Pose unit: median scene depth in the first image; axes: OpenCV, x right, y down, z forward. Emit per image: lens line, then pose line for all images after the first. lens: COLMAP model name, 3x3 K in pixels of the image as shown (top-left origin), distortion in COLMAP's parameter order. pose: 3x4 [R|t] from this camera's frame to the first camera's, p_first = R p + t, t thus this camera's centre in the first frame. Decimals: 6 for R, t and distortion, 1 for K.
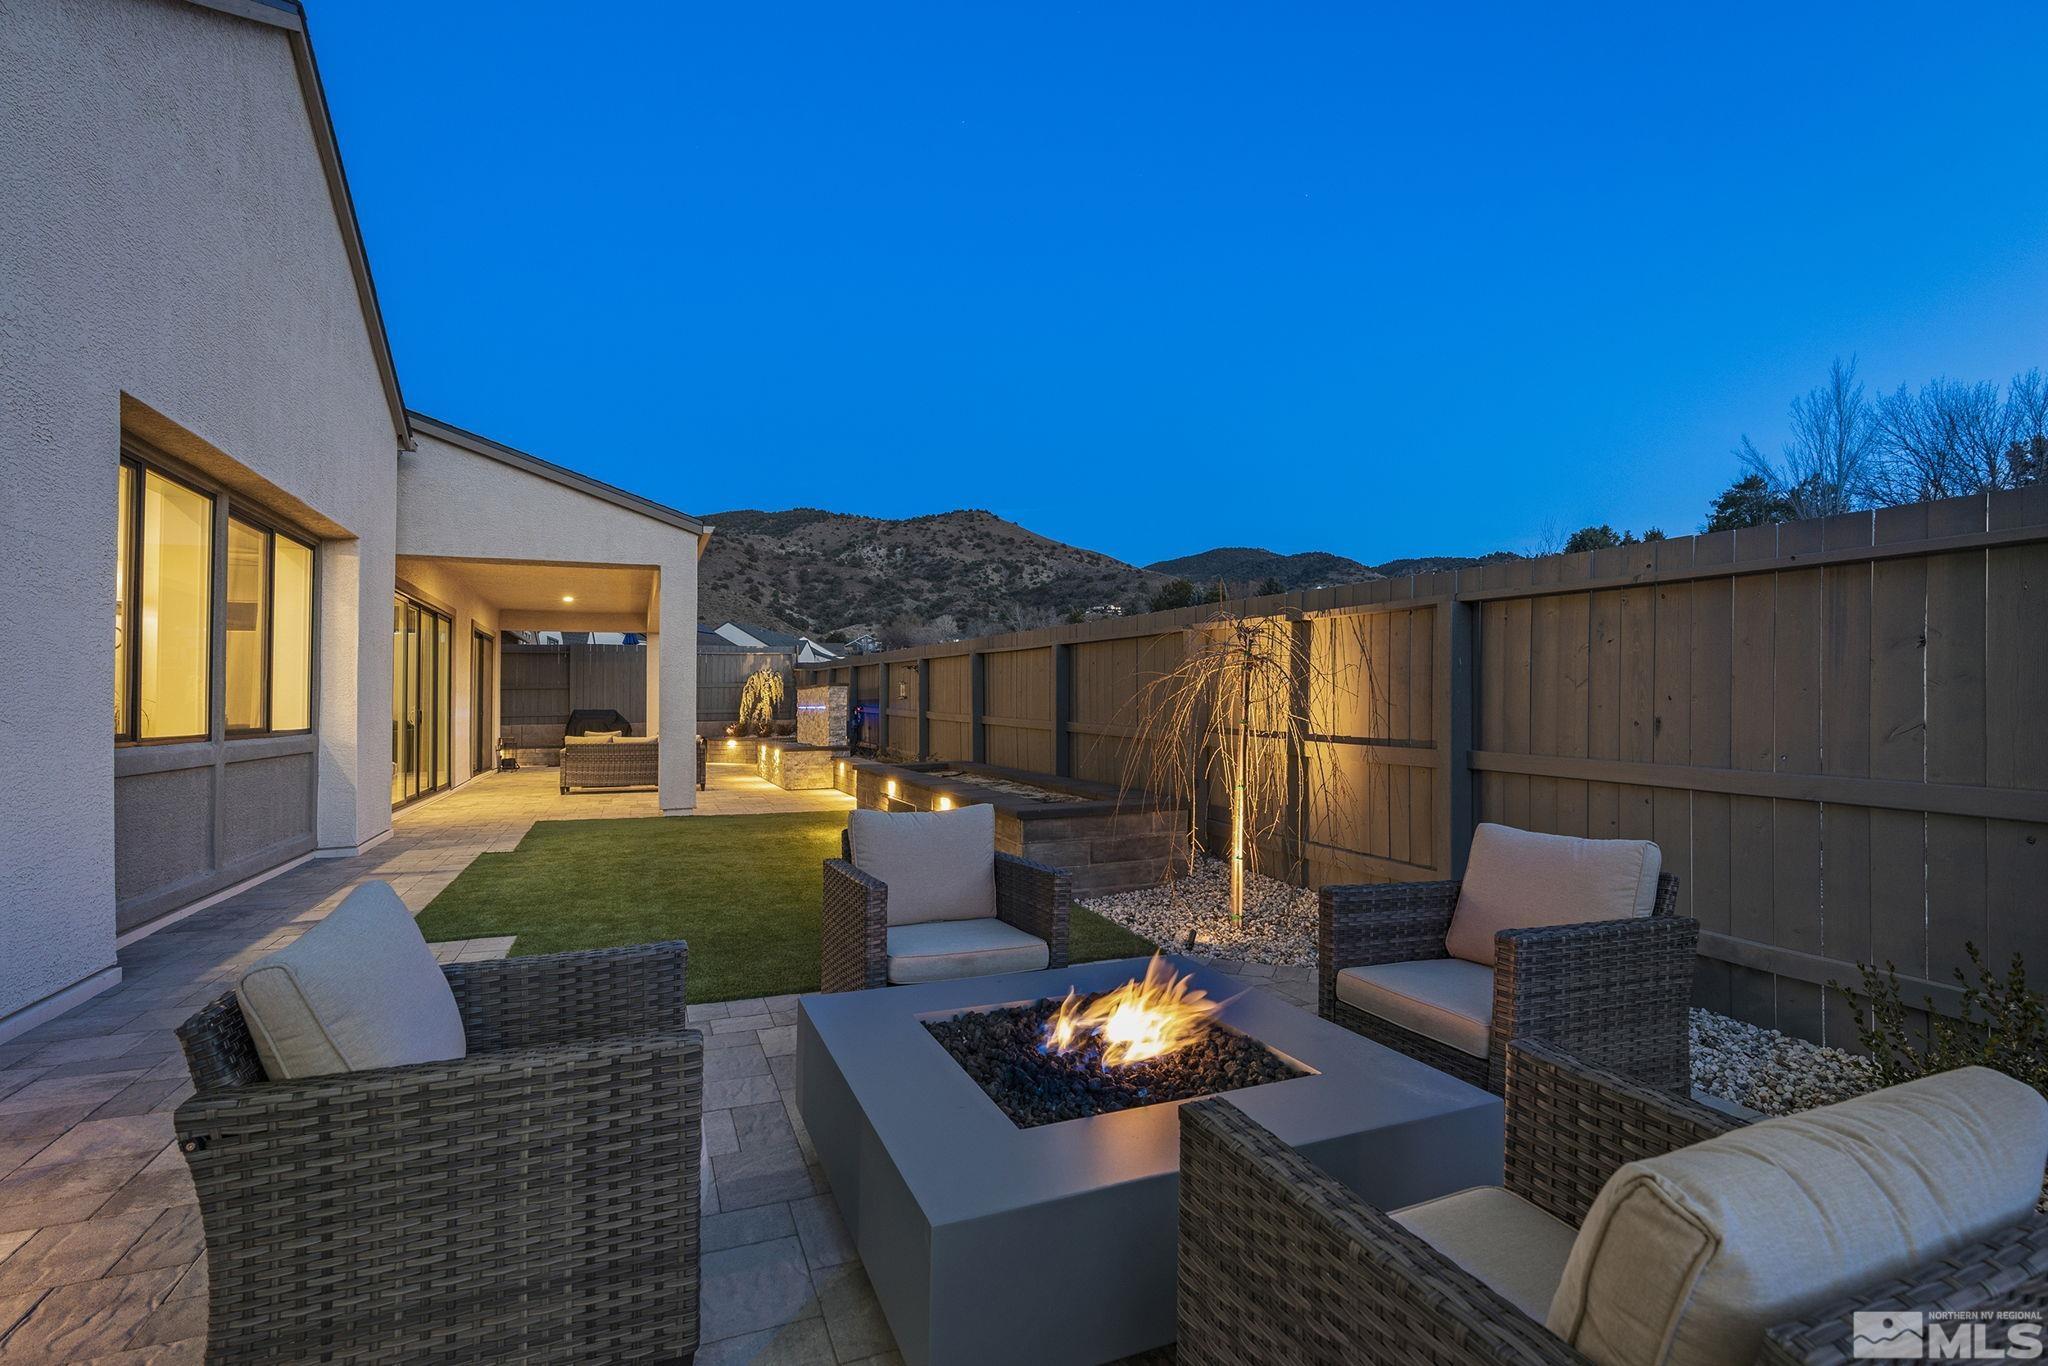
lens RADIAL K [[944.3, 0, 1023.2], [0, 944.3, 713.1], [0, 0, 1]] dist [-0.009568, -0.000277]
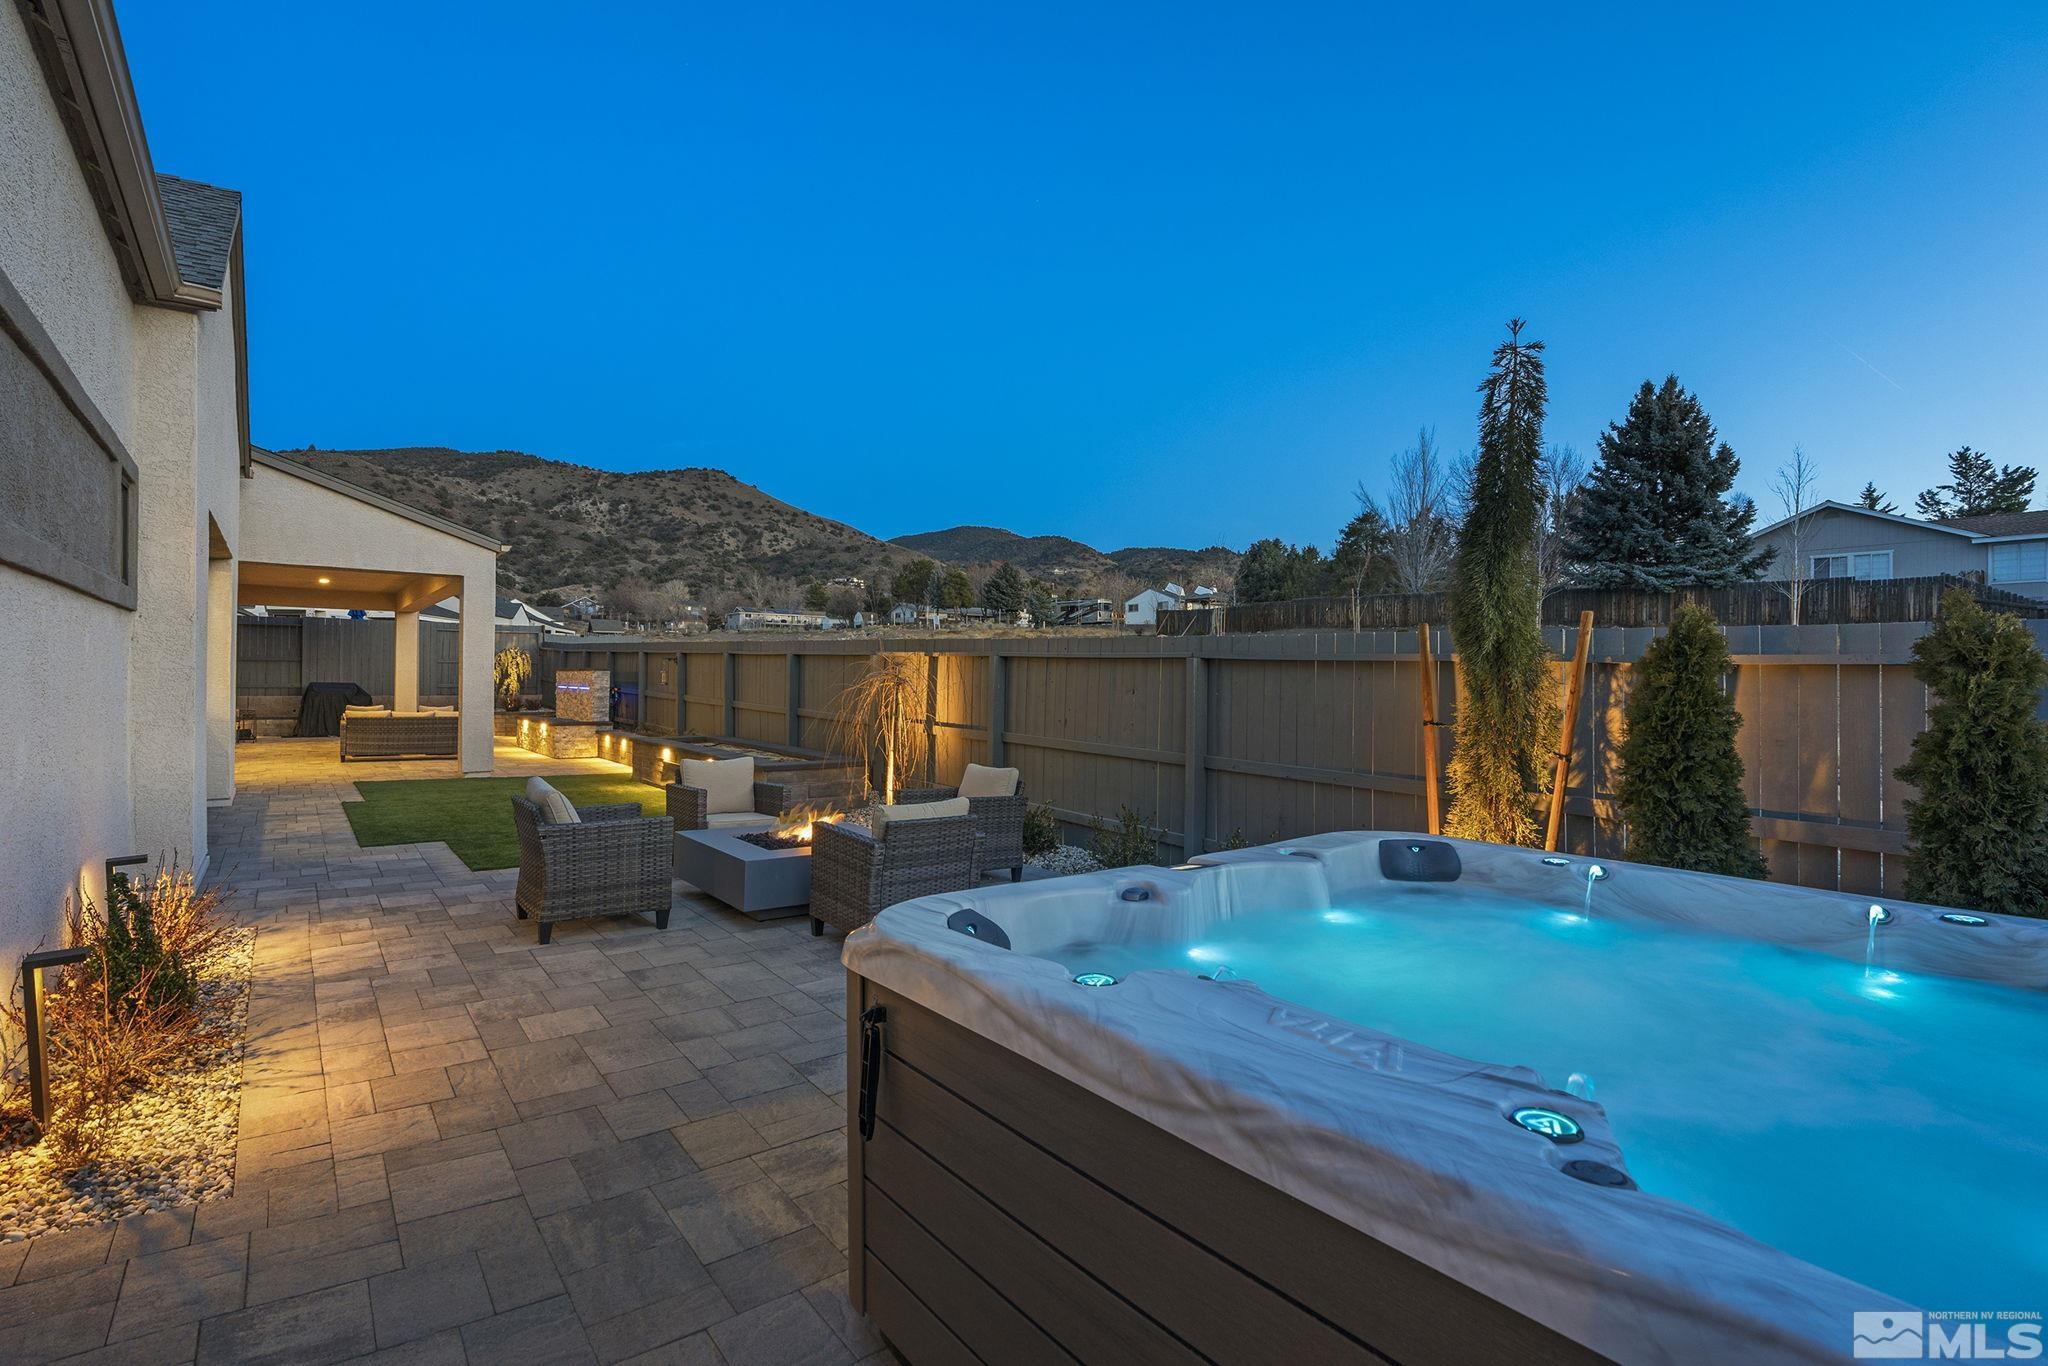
lens RADIAL K [[944.3, 0, 1023.2], [0, 944.3, 713.1], [0, 0, 1]] dist [-0.009568, -0.000277]
pose [[0.963003, 0.013115, 0.269173, -0.005658], [-0.020343, 0.999503, 0.024082, -0.017132], [-0.268723, -0.028666, 0.962791, -0.320777]]
